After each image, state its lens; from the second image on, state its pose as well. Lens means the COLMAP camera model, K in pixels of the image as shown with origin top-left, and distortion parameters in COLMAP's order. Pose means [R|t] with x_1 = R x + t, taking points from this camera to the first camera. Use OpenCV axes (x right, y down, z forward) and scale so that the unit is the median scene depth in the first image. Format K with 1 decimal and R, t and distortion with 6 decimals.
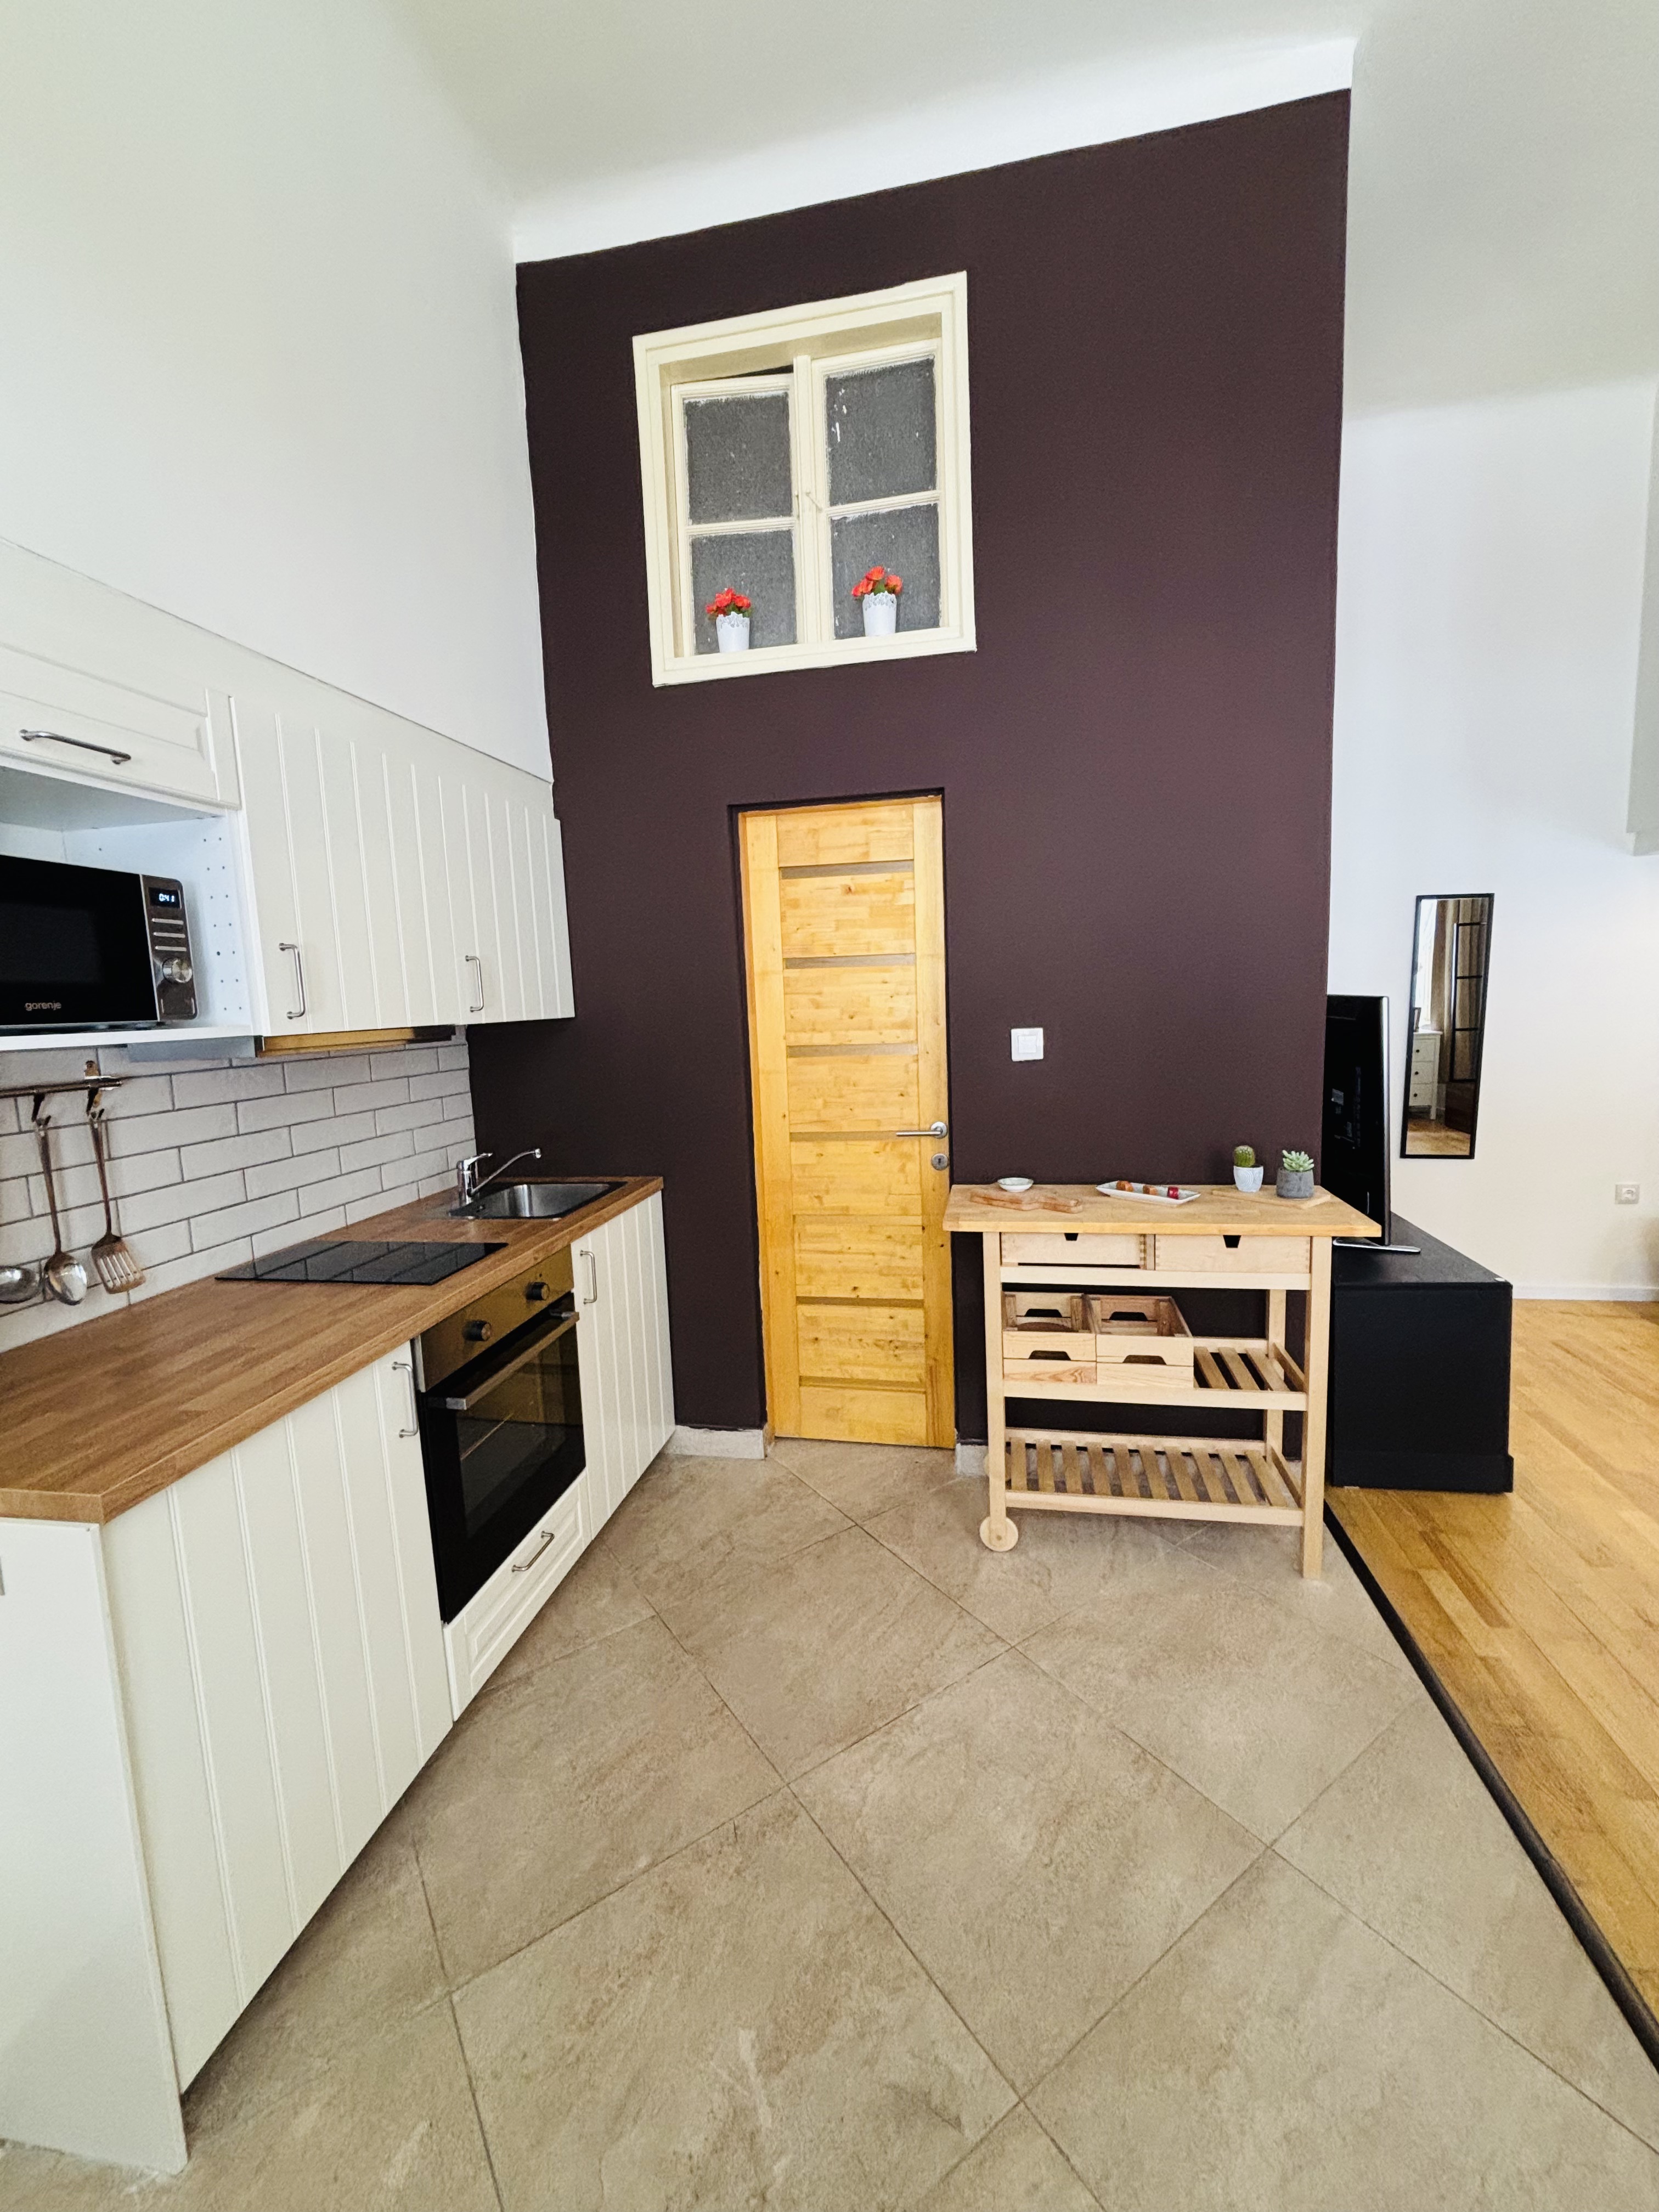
lens RADIAL K [[897.0, 0, 830.5], [0, 897.0, 1104.8], [0, 0, 1]] dist [-0.001183, -0.000452]
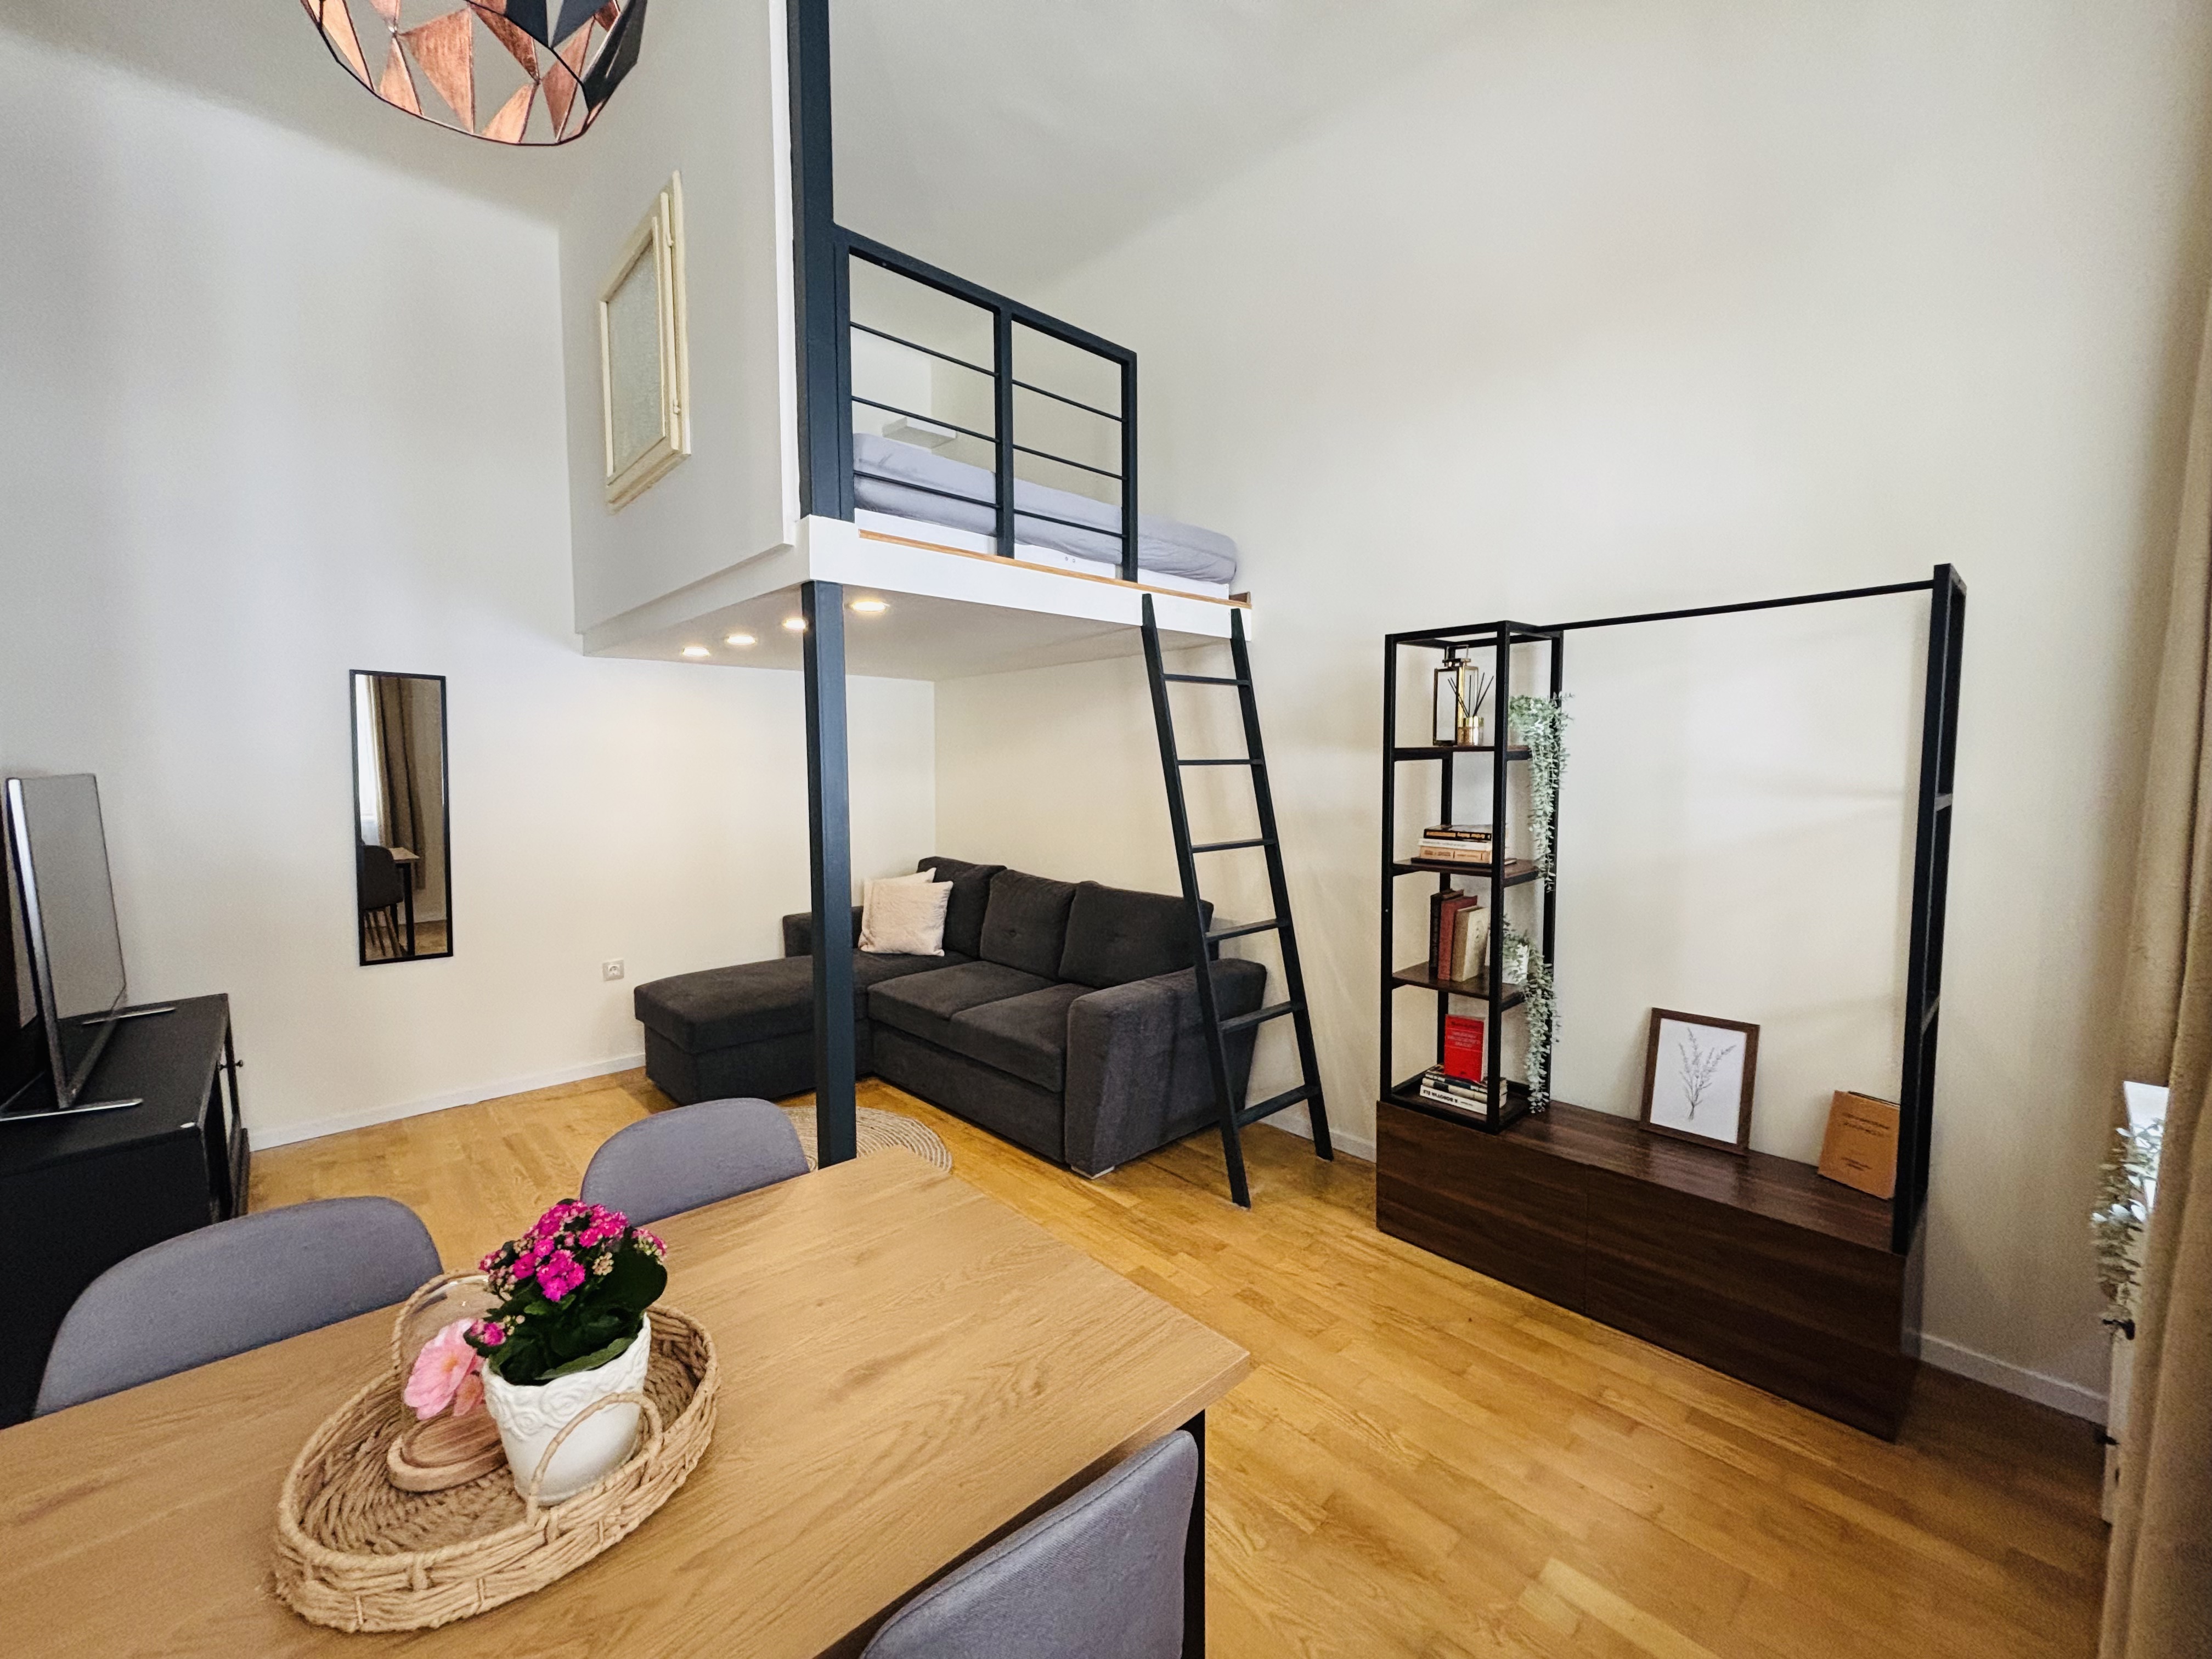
lens RADIAL K [[897.0, 0, 1118.2], [0, 897.0, 825.1], [0, 0, 1]] dist [-0.001183, -0.000452]
pose [[0.583415, -0.018171, 0.811971, 0.626210], [0.077635, 0.996419, -0.033483, 0.017068], [-0.808455, 0.082572, 0.582737, -0.193034]]
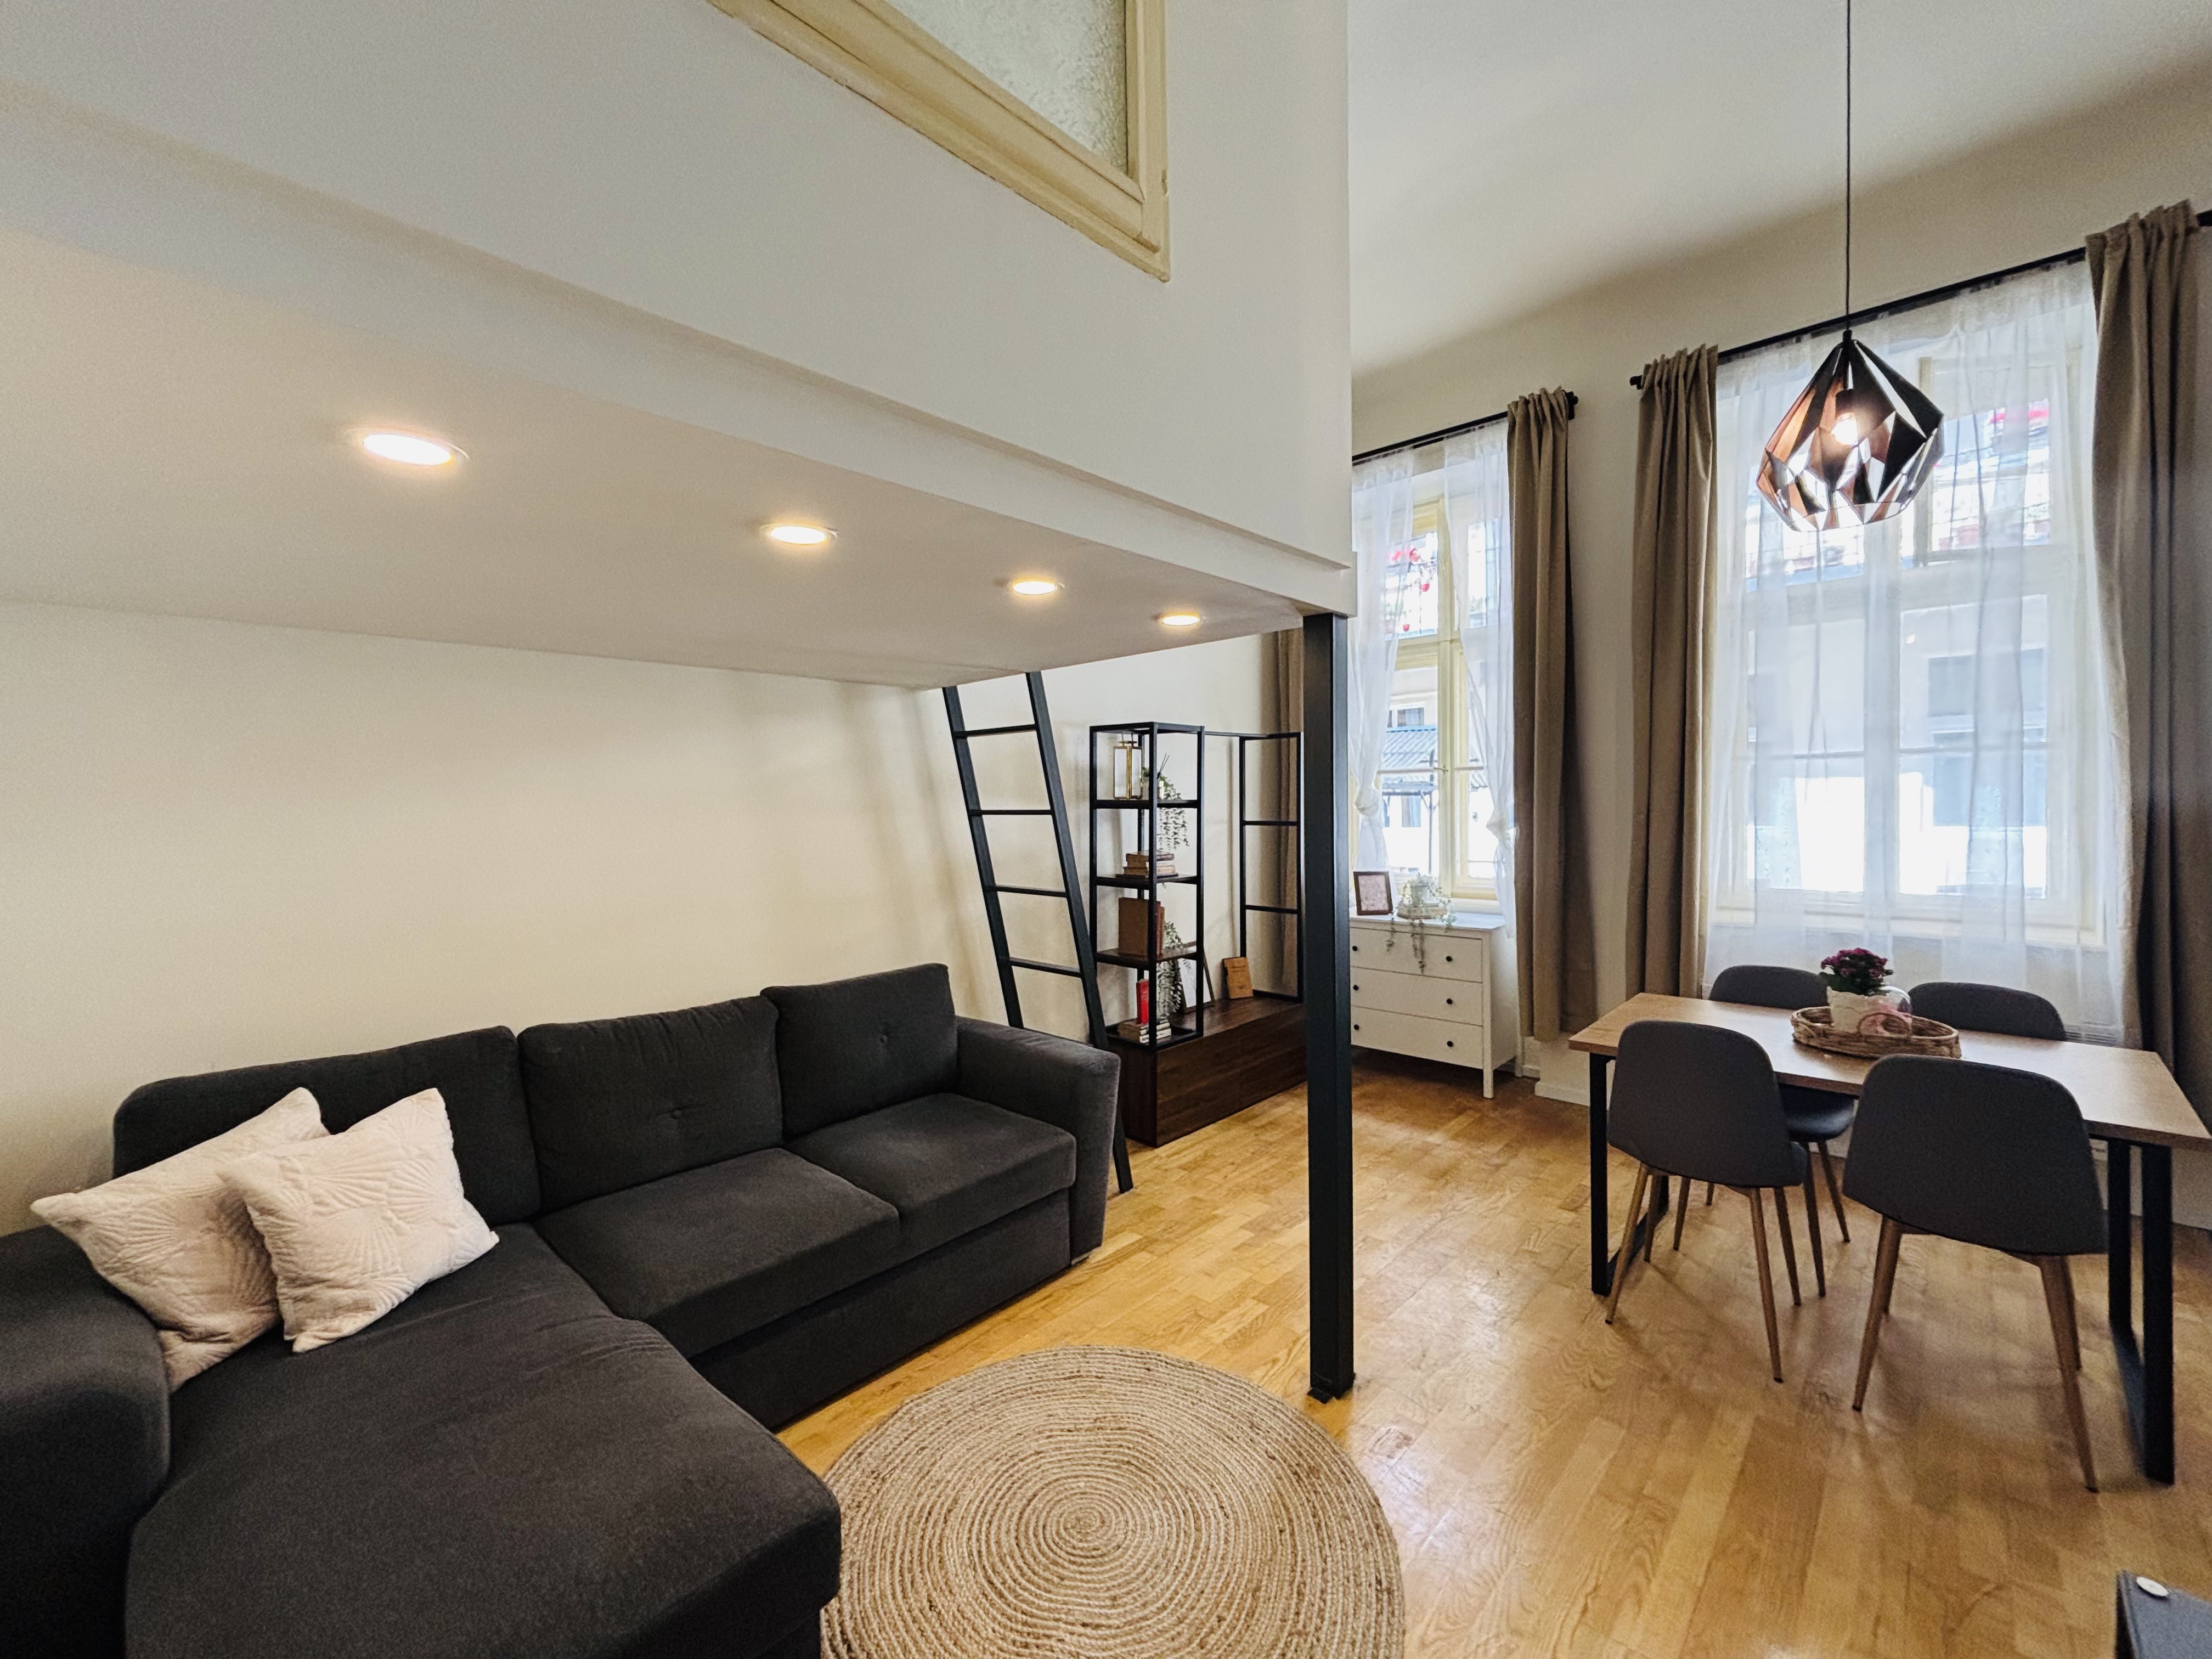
lens RADIAL K [[897.0, 0, 1102.2], [0, 897.0, 815.1], [0, 0, 1]] dist [-0.001183, -0.000452]
pose [[-0.840757, 0.044906, 0.539547, 0.954613], [0.112612, 0.989264, 0.093143, -0.226740], [-0.529571, 0.139070, -0.836788, 1.597399]]
